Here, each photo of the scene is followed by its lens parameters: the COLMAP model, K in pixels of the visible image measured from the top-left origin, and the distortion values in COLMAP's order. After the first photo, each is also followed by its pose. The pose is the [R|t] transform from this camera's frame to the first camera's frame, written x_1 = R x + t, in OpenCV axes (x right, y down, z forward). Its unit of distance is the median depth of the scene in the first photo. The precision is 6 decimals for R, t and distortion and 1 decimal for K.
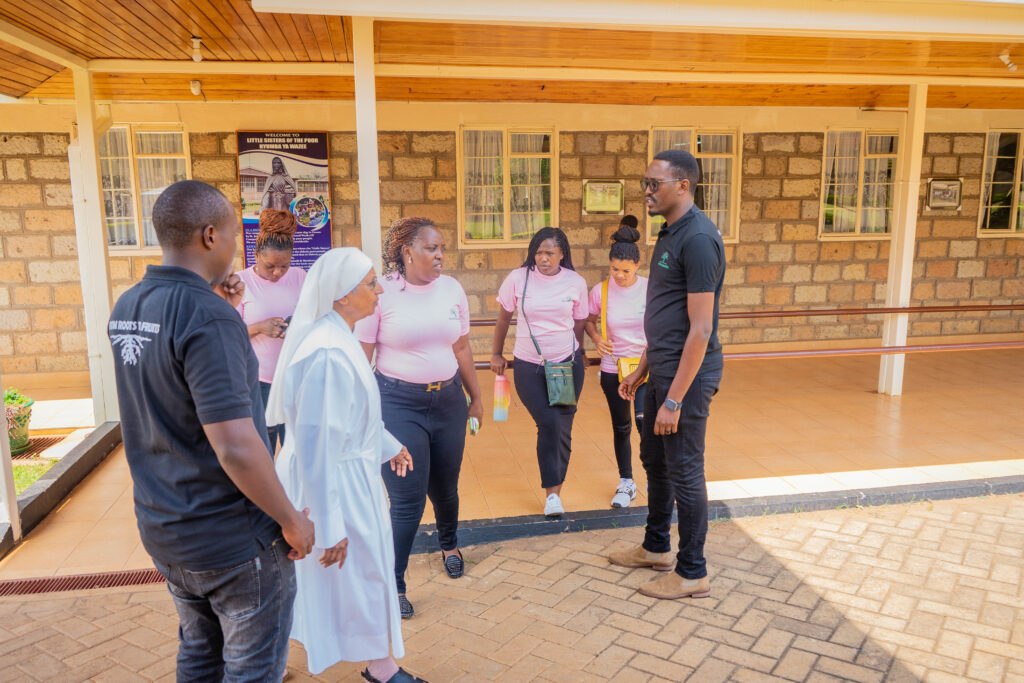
lens RADIAL K [[823.3, 0, 511.8], [0, 823.3, 342.3], [0, 0, 1]] dist [0.028892, -0.015822]
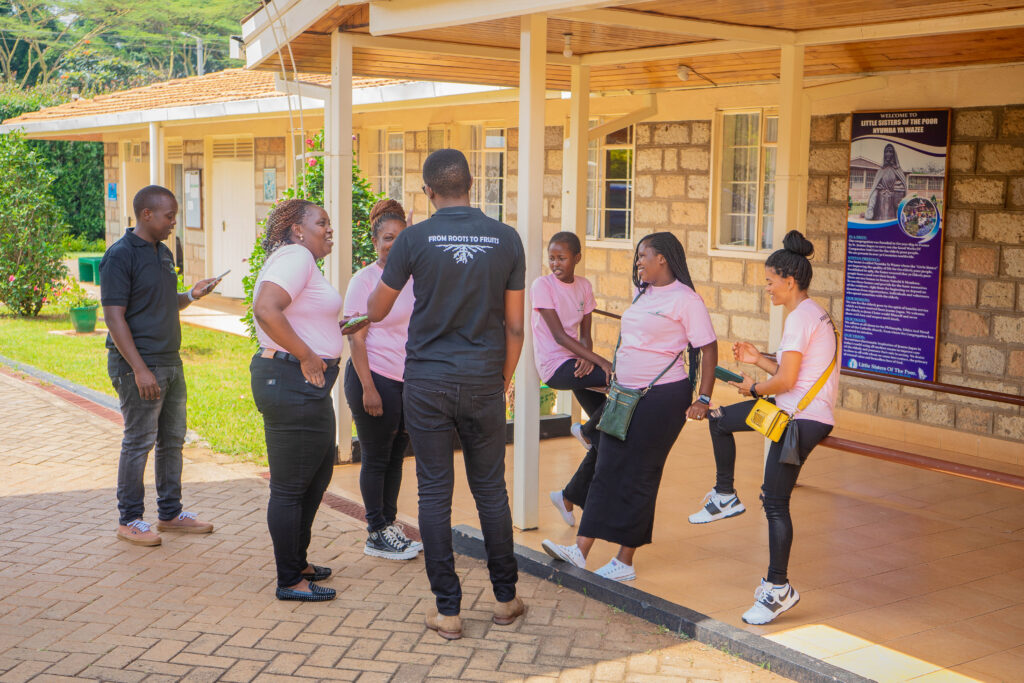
lens RADIAL K [[1319.8, 0, 512.0], [0, 1319.8, 341.6], [0, 0, 1]] dist [0.032673, 0.000000]
pose [[0.446553, 0.128873, -0.885427, 0.663275], [-0.187900, 0.981014, 0.048021, -0.039101], [0.874805, 0.144928, 0.462290, 0.158964]]
